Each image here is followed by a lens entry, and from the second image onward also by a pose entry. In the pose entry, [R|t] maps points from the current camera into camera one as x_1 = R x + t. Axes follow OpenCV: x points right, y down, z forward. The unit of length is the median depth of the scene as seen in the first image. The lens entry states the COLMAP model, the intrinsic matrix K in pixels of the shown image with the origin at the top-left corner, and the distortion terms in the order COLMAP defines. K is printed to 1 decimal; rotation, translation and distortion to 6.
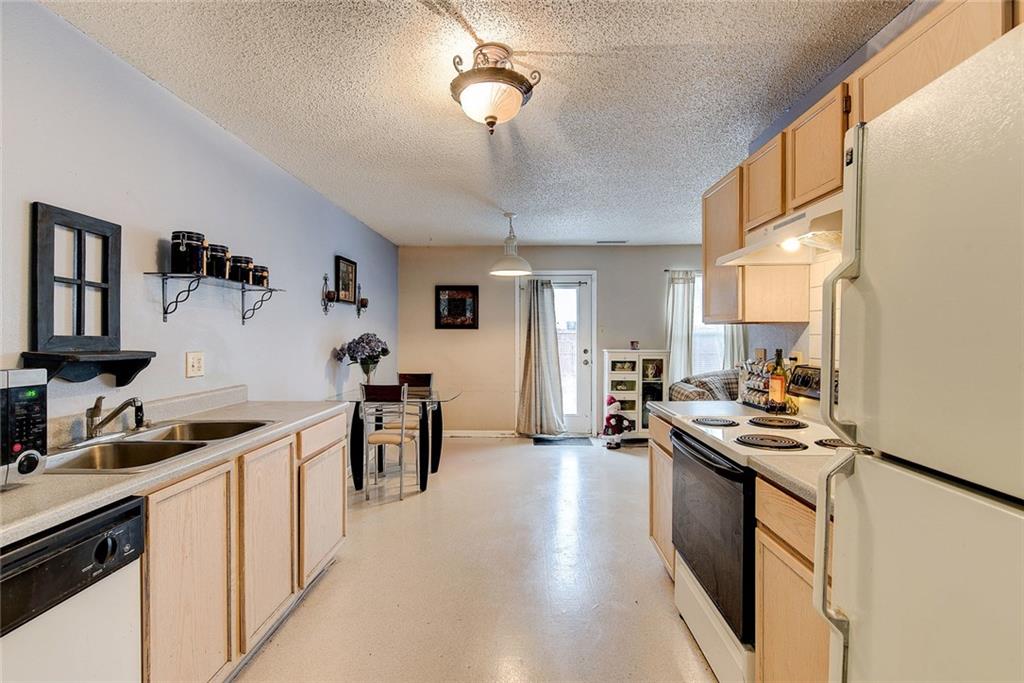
lens RADIAL K [[488.2, 0, 511.7], [0, 488.2, 333.5], [0, 0, 1]] dist [-0.000475, 0.000022]
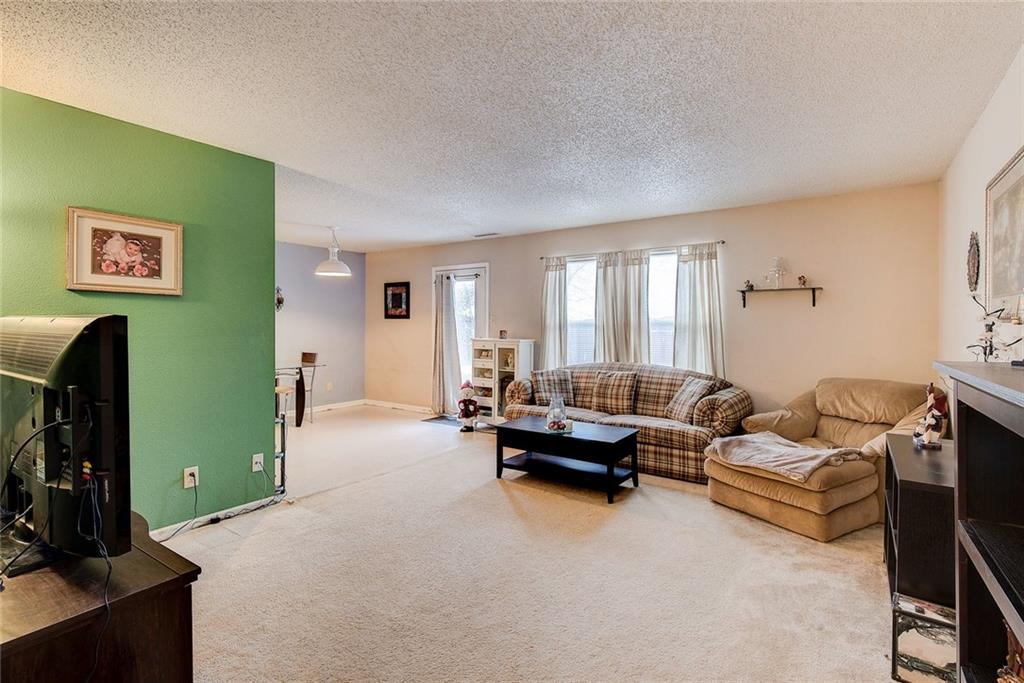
lens RADIAL K [[488.2, 0, 511.7], [0, 488.2, 333.5], [0, 0, 1]] dist [-0.000475, 0.000022]
pose [[0.845510, 0.012896, -0.533803, 0.812219], [-0.000772, 0.999737, 0.022929, -0.001213], [0.533958, -0.018974, 0.845298, 0.145686]]
